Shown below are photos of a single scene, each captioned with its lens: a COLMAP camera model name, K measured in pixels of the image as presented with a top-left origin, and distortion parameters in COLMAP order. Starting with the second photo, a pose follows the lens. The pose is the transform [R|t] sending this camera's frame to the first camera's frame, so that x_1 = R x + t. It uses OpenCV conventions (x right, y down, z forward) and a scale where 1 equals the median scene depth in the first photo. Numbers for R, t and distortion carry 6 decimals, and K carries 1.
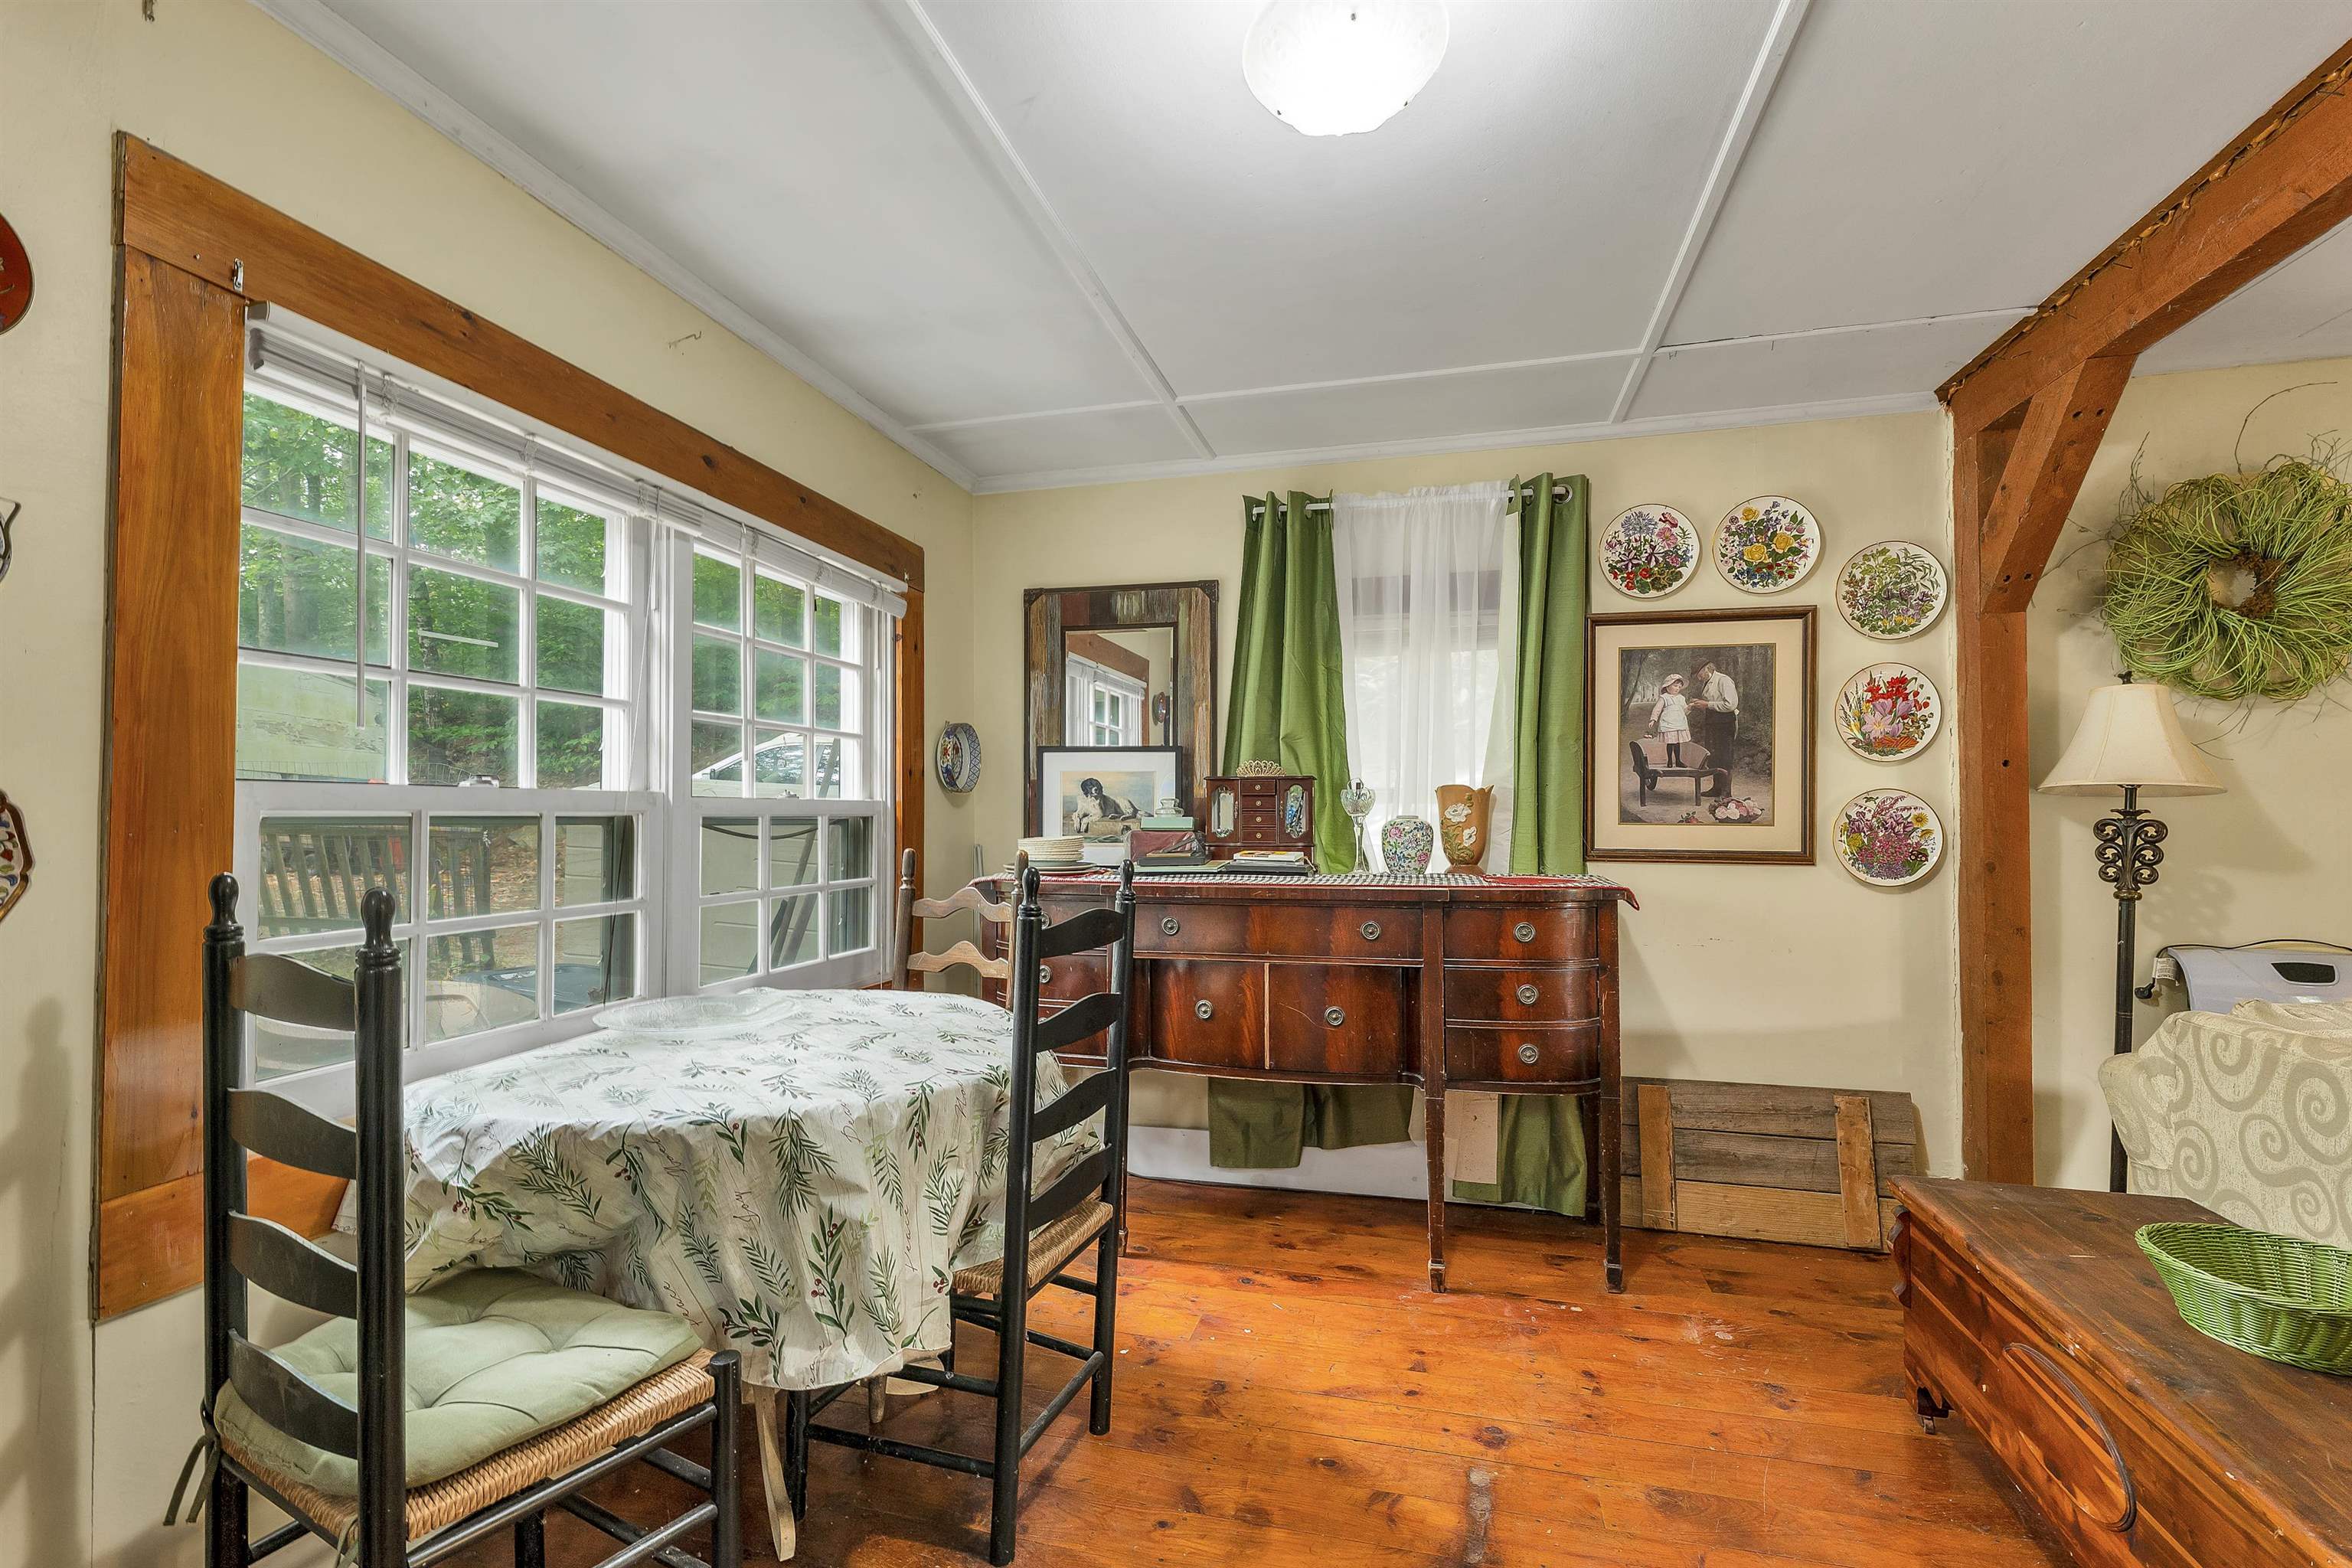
lens RADIAL K [[1062.0, 0, 1166.3], [0, 1062.0, 798.2], [0, 0, 1]] dist [-0.003640, 0.001205]
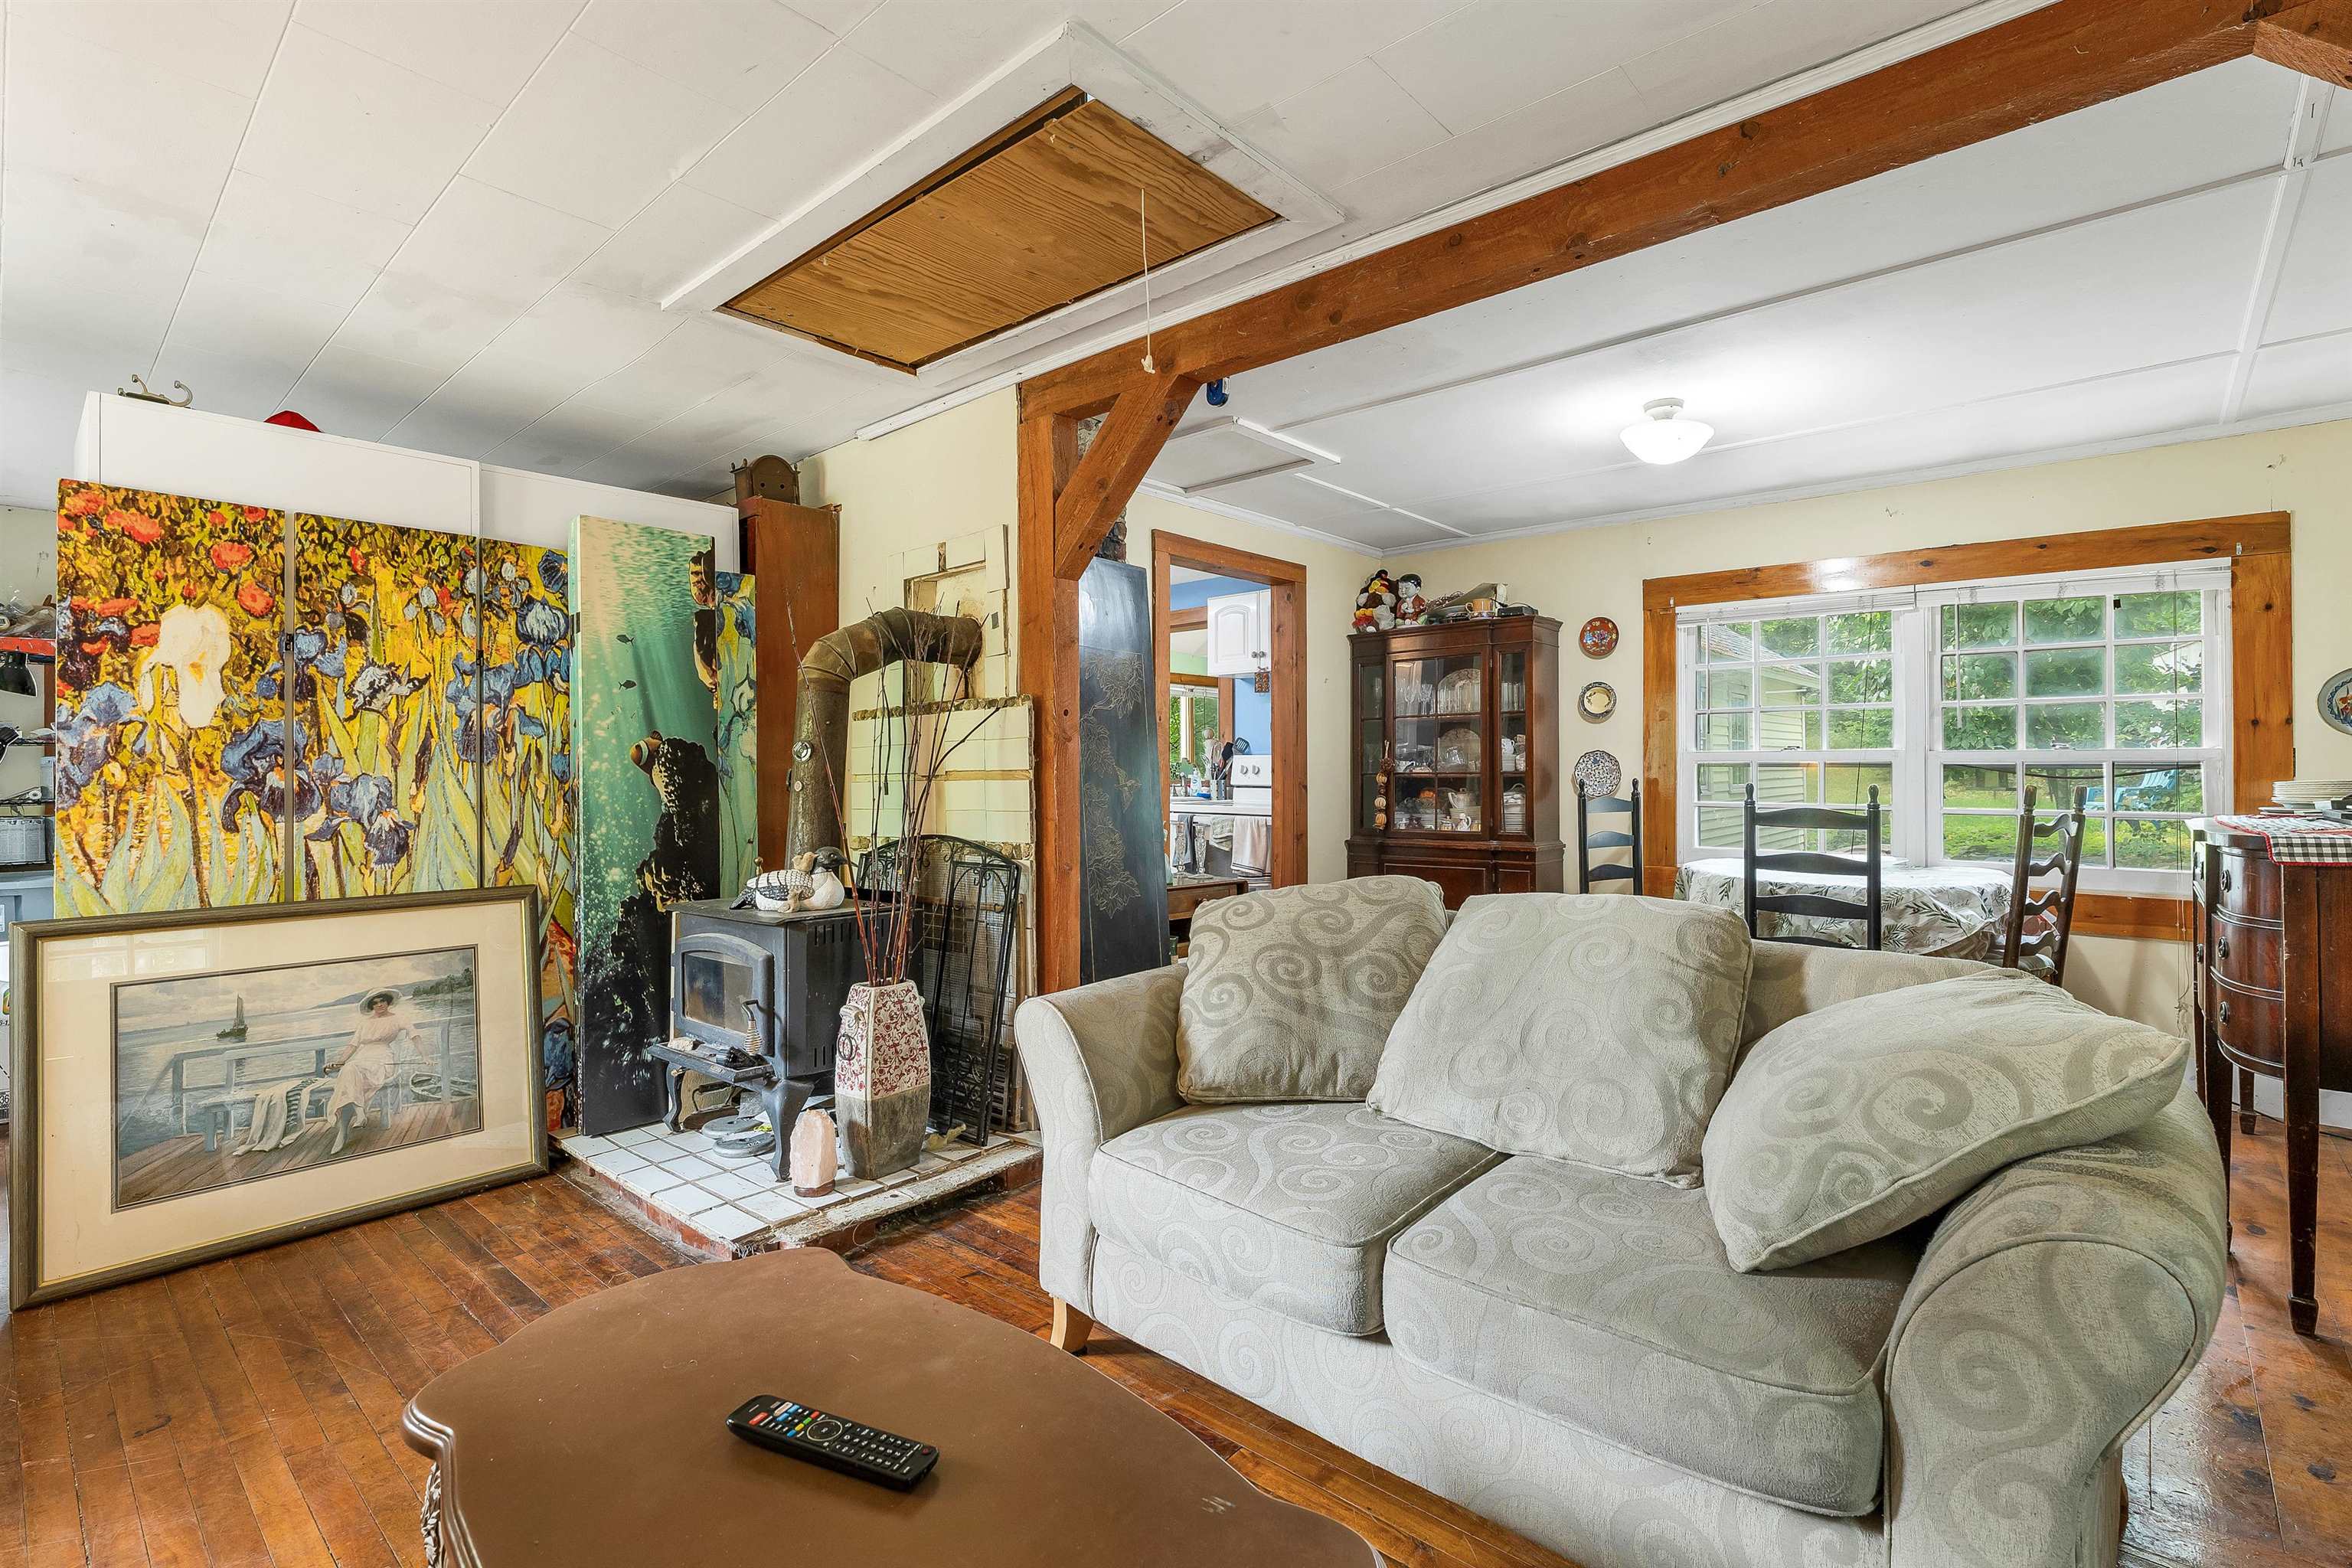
lens RADIAL K [[1062.0, 0, 1171.7], [0, 1062.0, 773.1], [0, 0, 1]] dist [-0.003640, 0.001205]
pose [[-0.451571, -0.002742, -0.892231, 1.341646], [0.010564, 0.999909, -0.008419, 0.027357], [0.892173, -0.013227, -0.451501, 0.521323]]
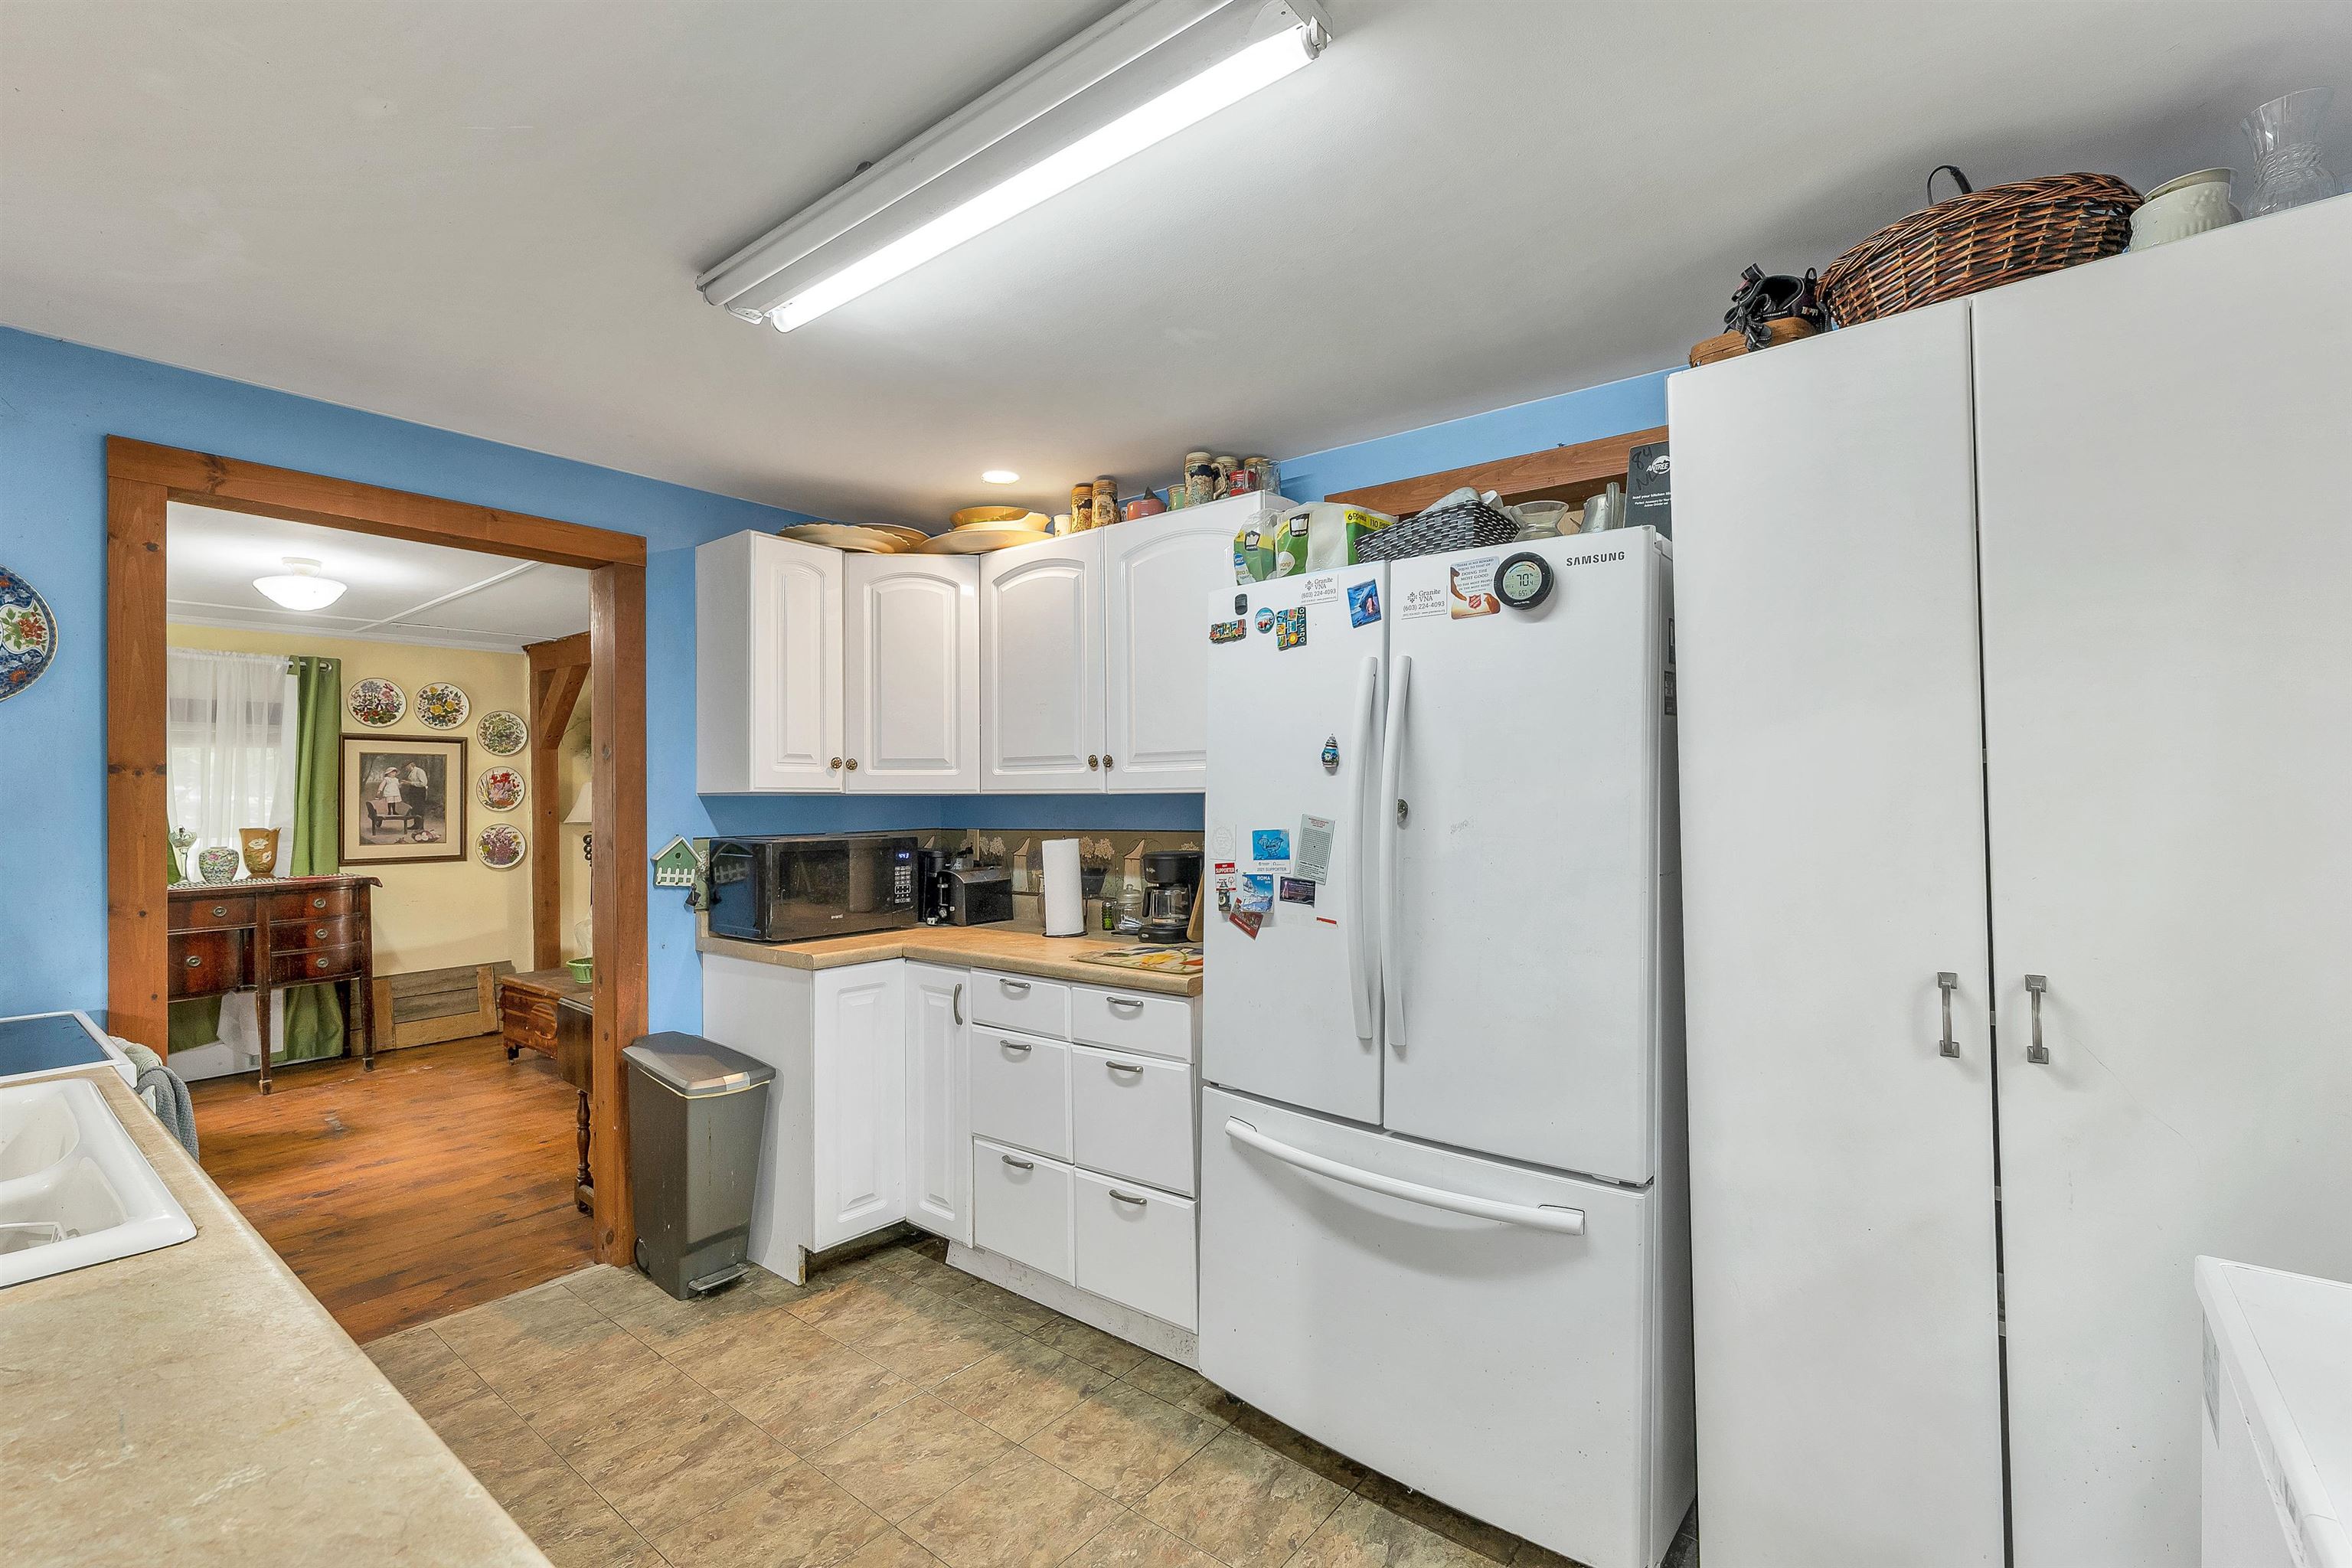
lens RADIAL K [[1062.0, 0, 1198.5], [0, 1062.0, 790.1], [0, 0, 1]] dist [-0.003640, 0.001205]
pose [[0.396476, -0.000531, 0.918045, -0.734384], [0.000220, 1.000000, 0.000483, -0.076978], [-0.918045, 0.000011, 0.396476, -1.151788]]
